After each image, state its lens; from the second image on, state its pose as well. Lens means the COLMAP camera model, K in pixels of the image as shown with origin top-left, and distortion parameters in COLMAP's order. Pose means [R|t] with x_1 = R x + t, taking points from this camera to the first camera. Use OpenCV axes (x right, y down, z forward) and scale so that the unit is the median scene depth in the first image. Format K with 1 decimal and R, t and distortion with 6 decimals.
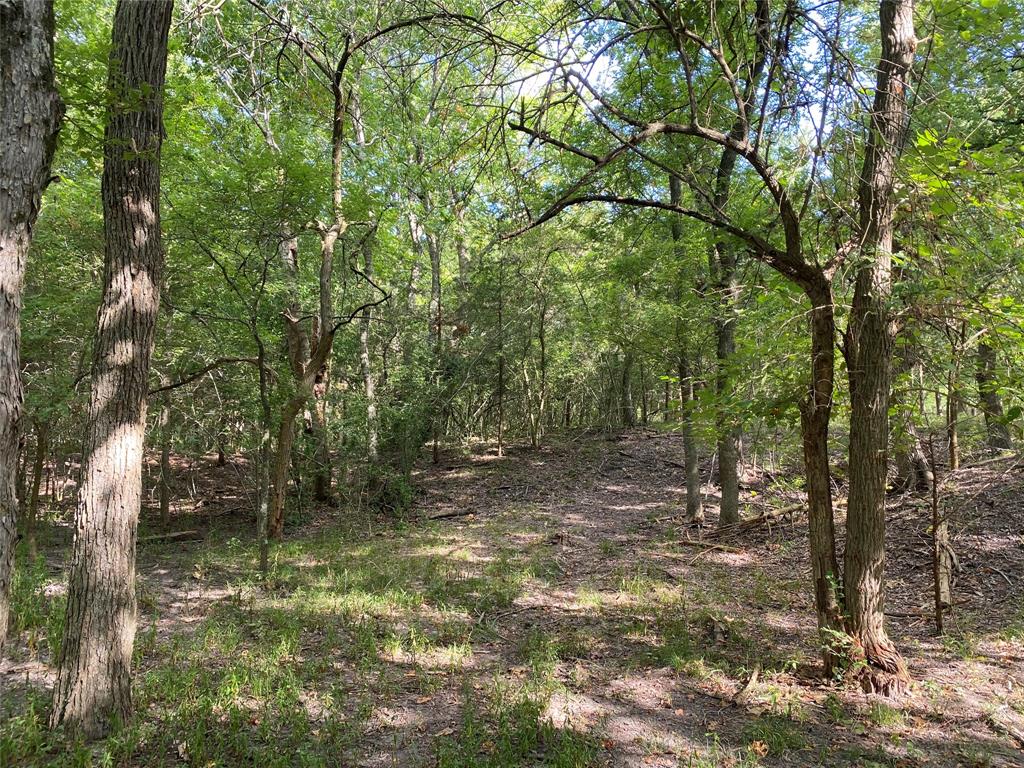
lens RADIAL K [[777.5, 0, 509.7], [0, 777.5, 381.6], [0, 0, 1]] dist [-0.019536, 0.036673]
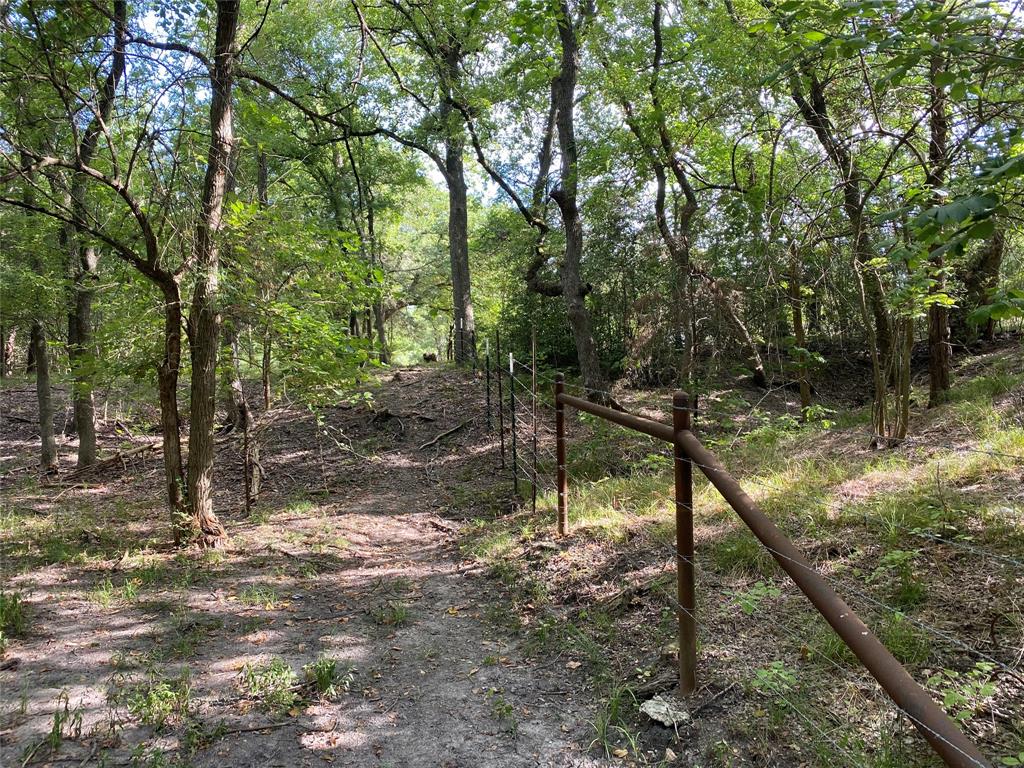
lens RADIAL K [[777.5, 0, 509.7], [0, 777.5, 381.0], [0, 0, 1]] dist [-0.019536, 0.036673]
pose [[0.692853, -0.021806, 0.720749, -0.222372], [-0.022684, 0.998389, 0.052012, -0.036235], [-0.720722, -0.052387, 0.691242, -0.495982]]
